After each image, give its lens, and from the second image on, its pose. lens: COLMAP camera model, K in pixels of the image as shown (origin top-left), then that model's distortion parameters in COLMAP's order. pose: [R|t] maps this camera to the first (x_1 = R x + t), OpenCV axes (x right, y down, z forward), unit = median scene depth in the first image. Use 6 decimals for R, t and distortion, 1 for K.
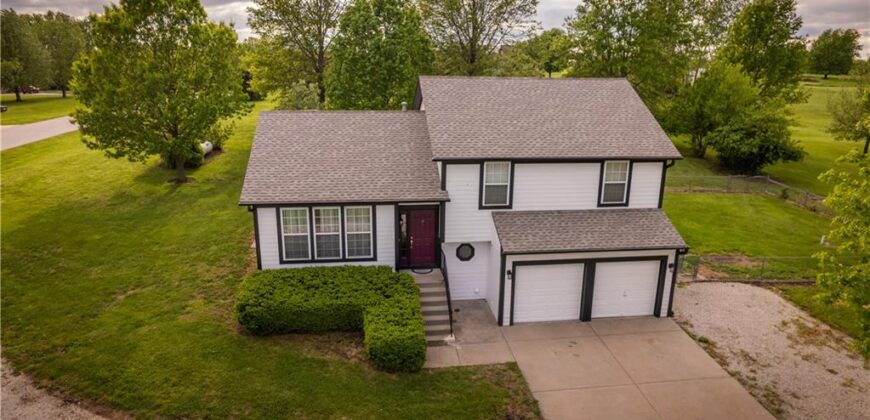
lens RADIAL K [[557.0, 0, 435.0], [0, 557.0, 210.0], [0, 0, 1]] dist [-0.069245, 0.060619]
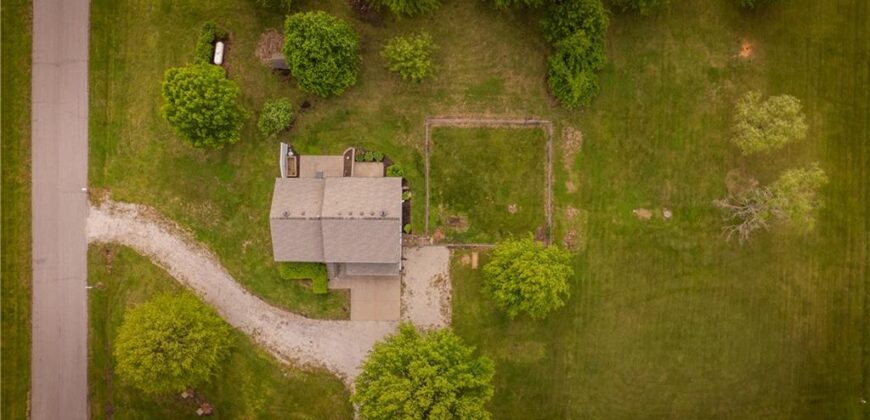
lens RADIAL K [[557.0, 0, 435.0], [0, 557.0, 210.0], [0, 0, 1]] dist [-0.069245, 0.060619]
pose [[0.989795, 0.139804, -0.027580, 0.704128], [-0.015126, 0.295529, 0.955214, -3.390586], [0.141694, -0.945049, 0.294628, 0.375658]]
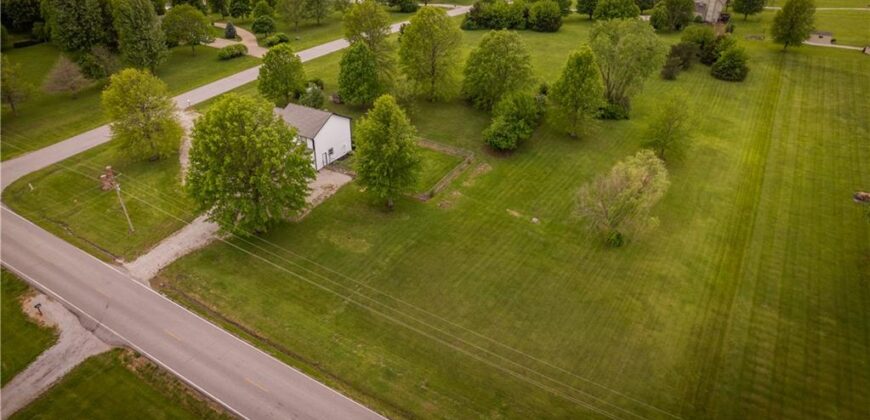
lens RADIAL K [[557.0, 0, 435.0], [0, 557.0, 210.0], [0, 0, 1]] dist [-0.069245, 0.060619]
pose [[0.791367, 0.308347, -0.527882, 3.664760], [-0.165508, 0.939298, 0.300544, -1.031806], [0.588510, -0.150472, 0.794364, -1.945580]]
